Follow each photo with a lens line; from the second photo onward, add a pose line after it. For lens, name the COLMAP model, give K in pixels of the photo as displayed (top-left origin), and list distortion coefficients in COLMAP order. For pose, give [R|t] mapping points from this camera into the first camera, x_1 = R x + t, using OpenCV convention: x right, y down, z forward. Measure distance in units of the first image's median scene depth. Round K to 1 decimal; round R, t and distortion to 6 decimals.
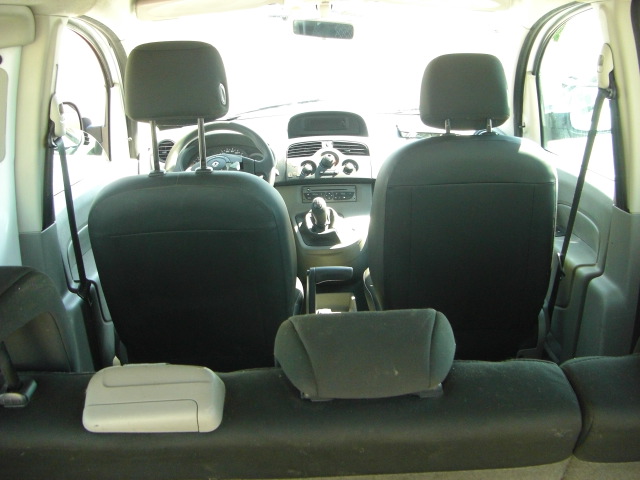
lens RADIAL K [[717.1, 0, 319.5], [0, 717.1, 240.0], [0, 0, 1]] dist [-0.131916, 0.000000]
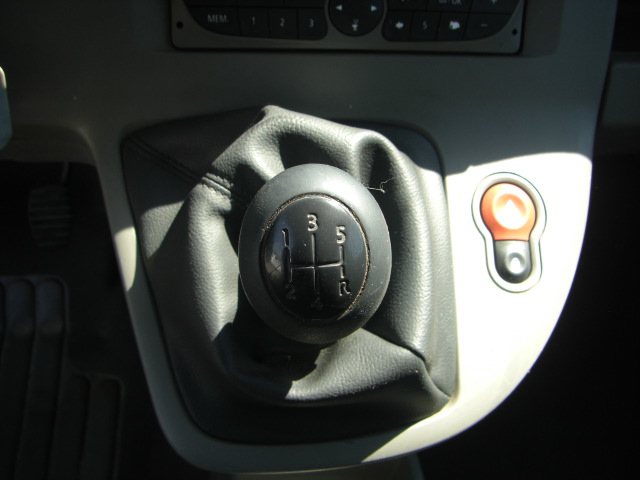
lens RADIAL K [[717.1, 0, 320.1], [0, 717.1, 237.5], [0, 0, 1]] dist [-0.131916, 0.000000]
pose [[0.988546, -0.009103, 0.150644, -0.015602], [-0.068263, 0.863266, 0.500112, -0.093215], [-0.134599, -0.504667, 0.852757, 0.860738]]
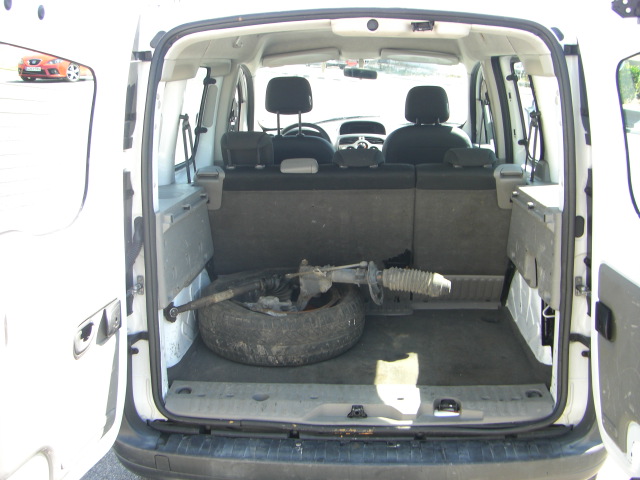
lens RADIAL K [[717.1, 0, 319.8], [0, 717.1, 239.6], [0, 0, 1]] dist [-0.131916, 0.000000]
pose [[0.996742, 0.034032, -0.073119, 0.046399], [-0.038494, 0.997425, -0.060508, 0.232674], [0.070872, 0.063125, 0.995486, -0.768873]]
